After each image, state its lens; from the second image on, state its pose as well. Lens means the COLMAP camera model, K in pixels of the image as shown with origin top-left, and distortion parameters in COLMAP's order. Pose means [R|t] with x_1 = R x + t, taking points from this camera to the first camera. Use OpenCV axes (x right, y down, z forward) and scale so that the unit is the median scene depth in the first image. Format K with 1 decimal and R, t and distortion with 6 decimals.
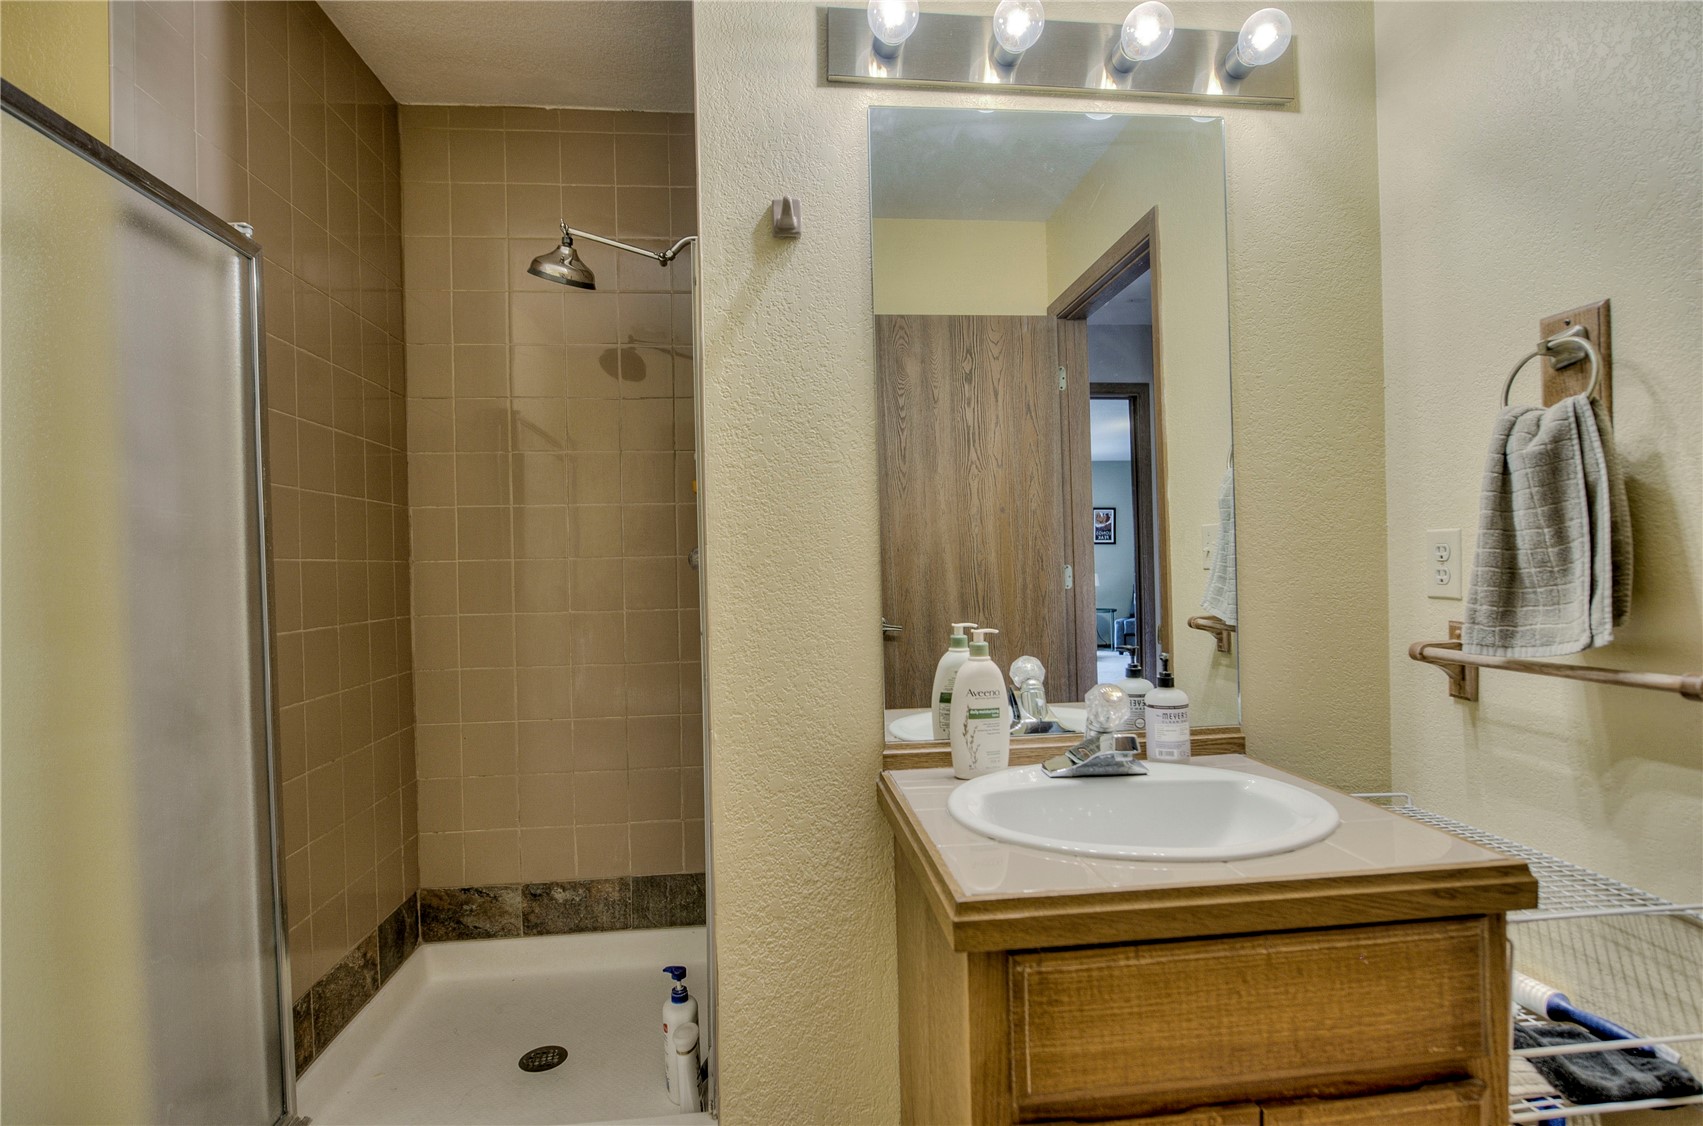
lens RADIAL K [[843.2, 0, 851.5], [0, 843.2, 563.0], [0, 0, 1]] dist [-0.012067, -0.000298]
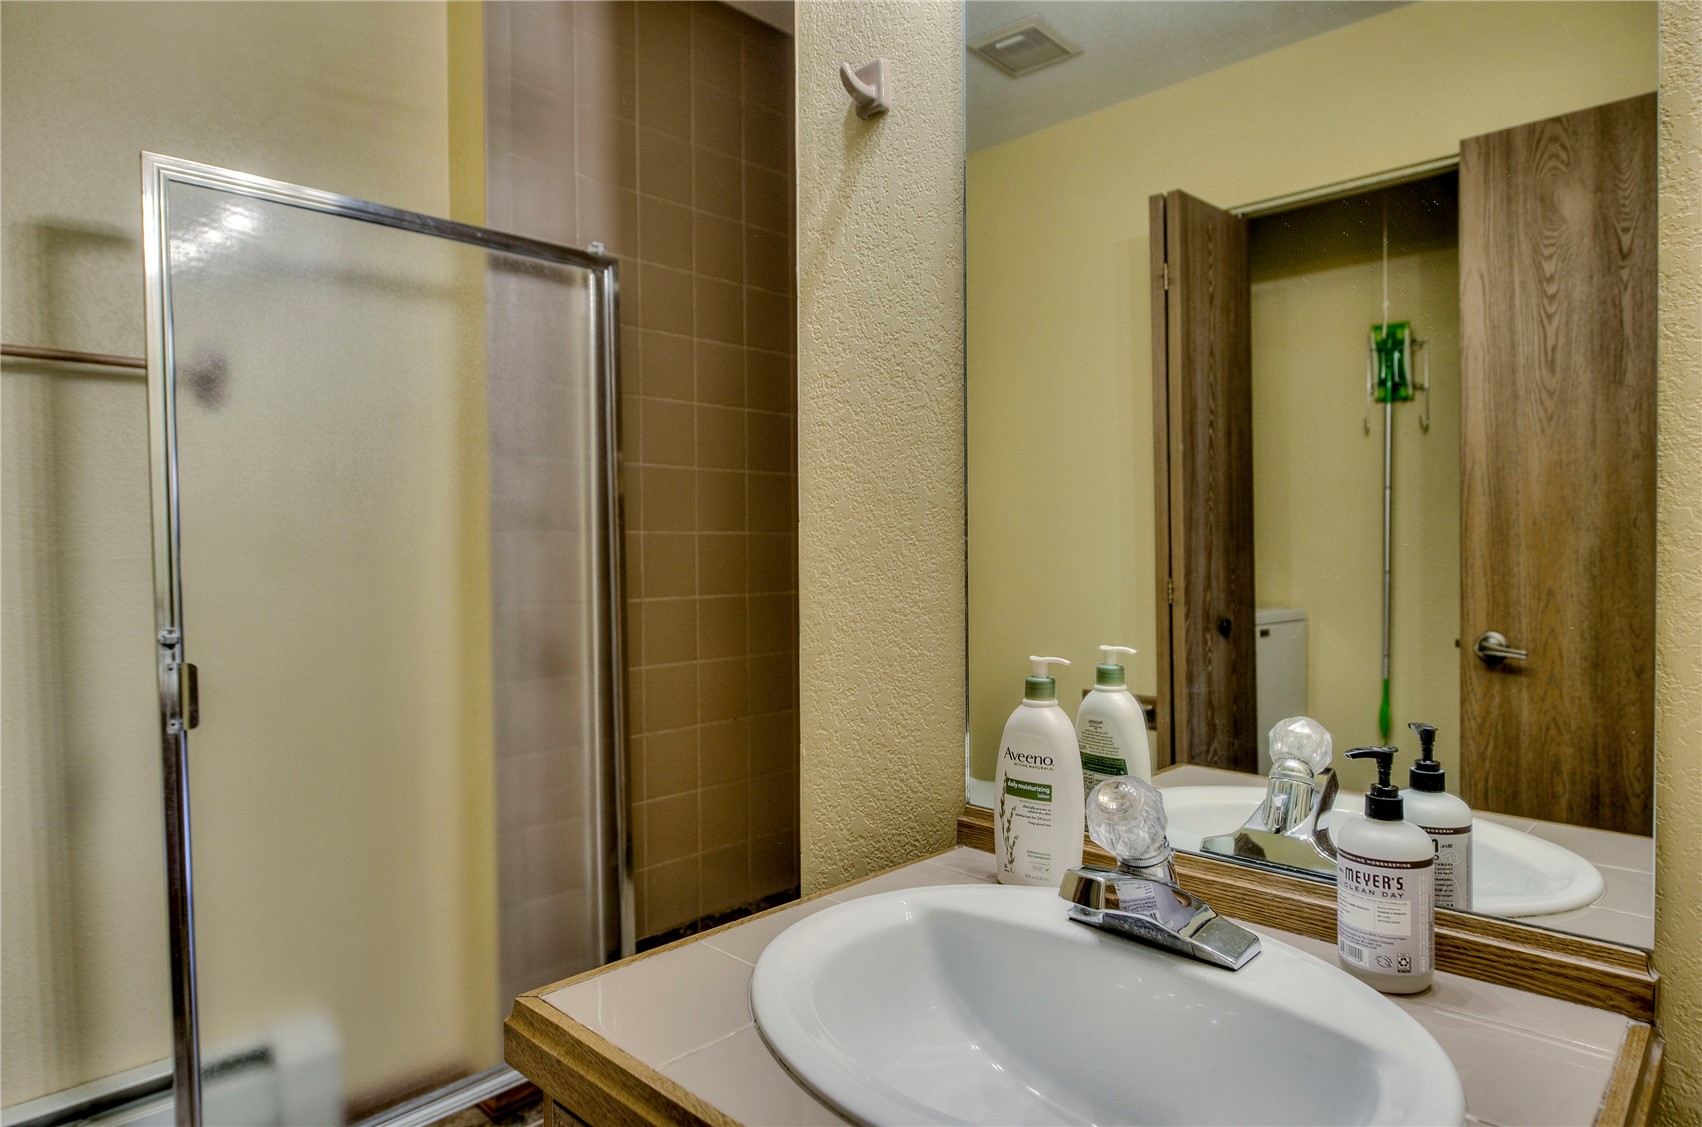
lens RADIAL K [[995.2, 0, 851.0], [0, 995.2, 563.5], [0, 0, 1]] dist [-0.001845, -0.001703]
pose [[0.644408, 0.033846, -0.763932, 0.779588], [-0.009930, 0.999306, 0.035898, -0.020052], [0.764617, -0.015547, 0.644297, 0.514913]]
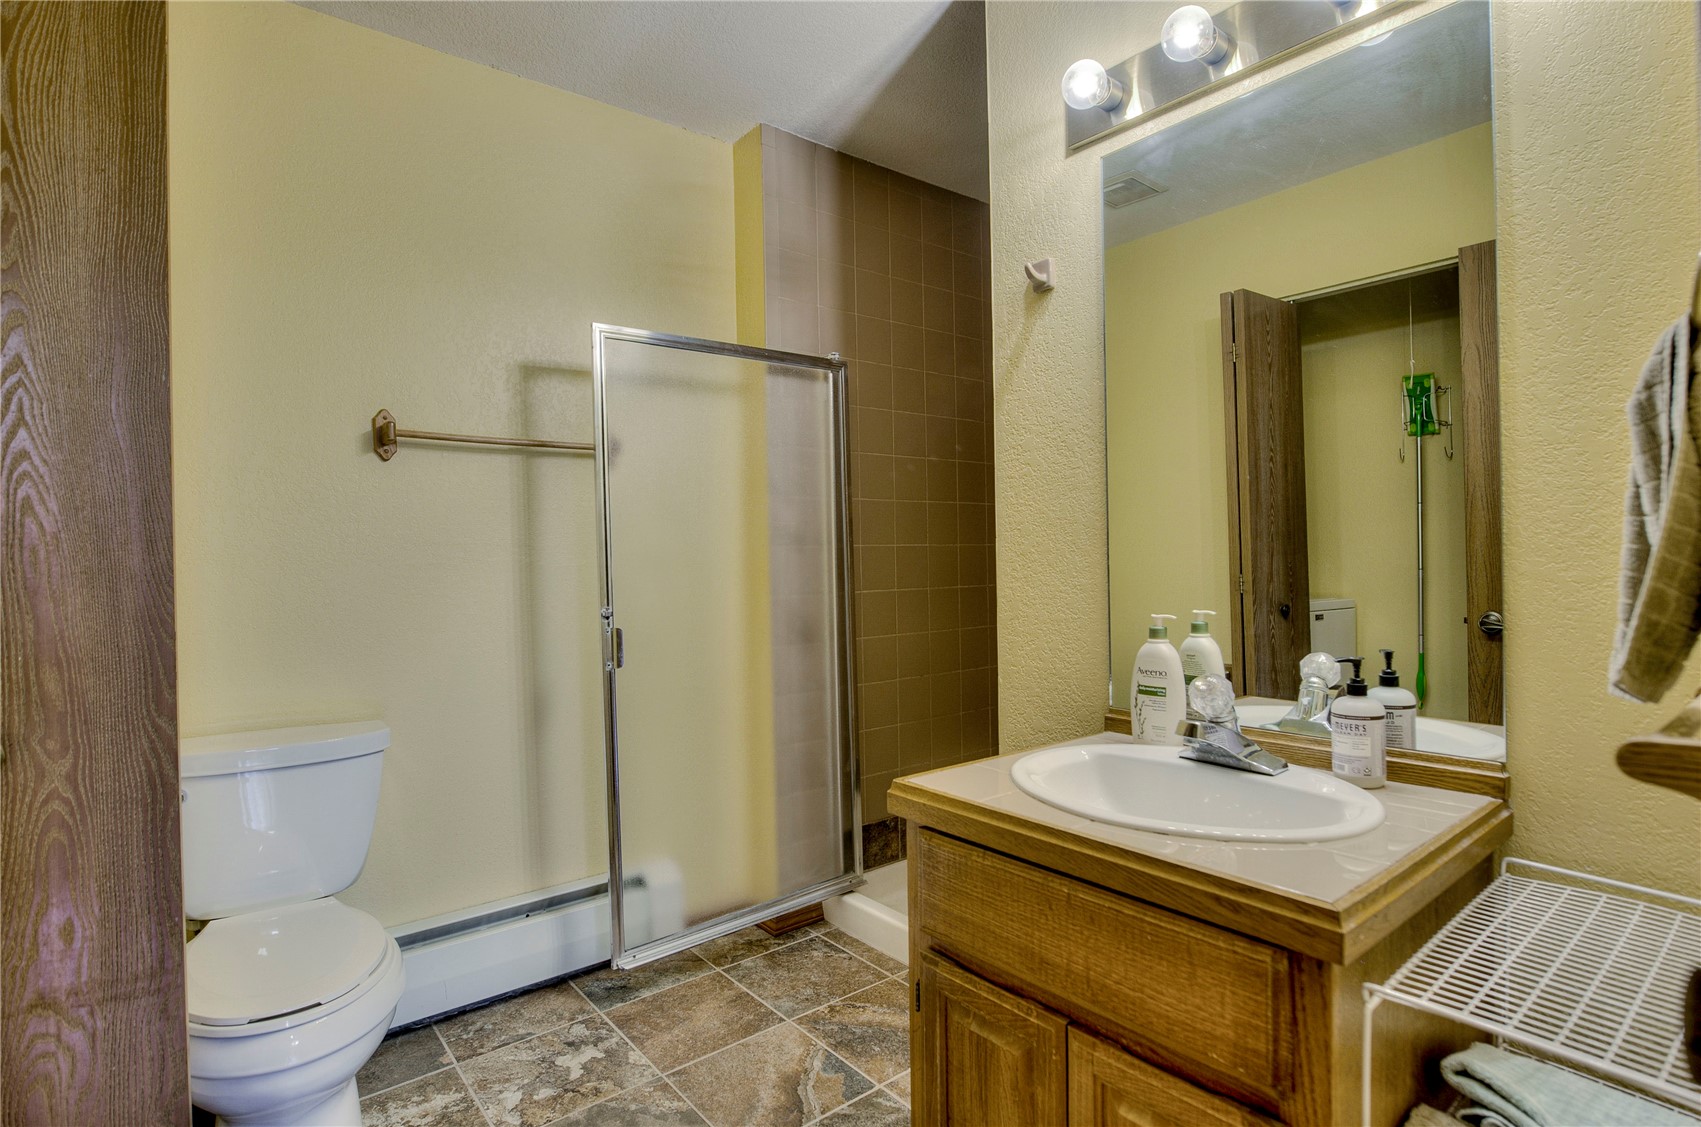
lens RADIAL K [[854.1, 0, 850.1], [0, 854.1, 558.6], [0, 0, 1]] dist [-0.007691, 0.000027]
pose [[0.544754, 0.017035, -0.838423, 1.070074], [0.003847, 0.999732, 0.022812, -0.025337], [0.838587, -0.015653, 0.544543, 0.081258]]
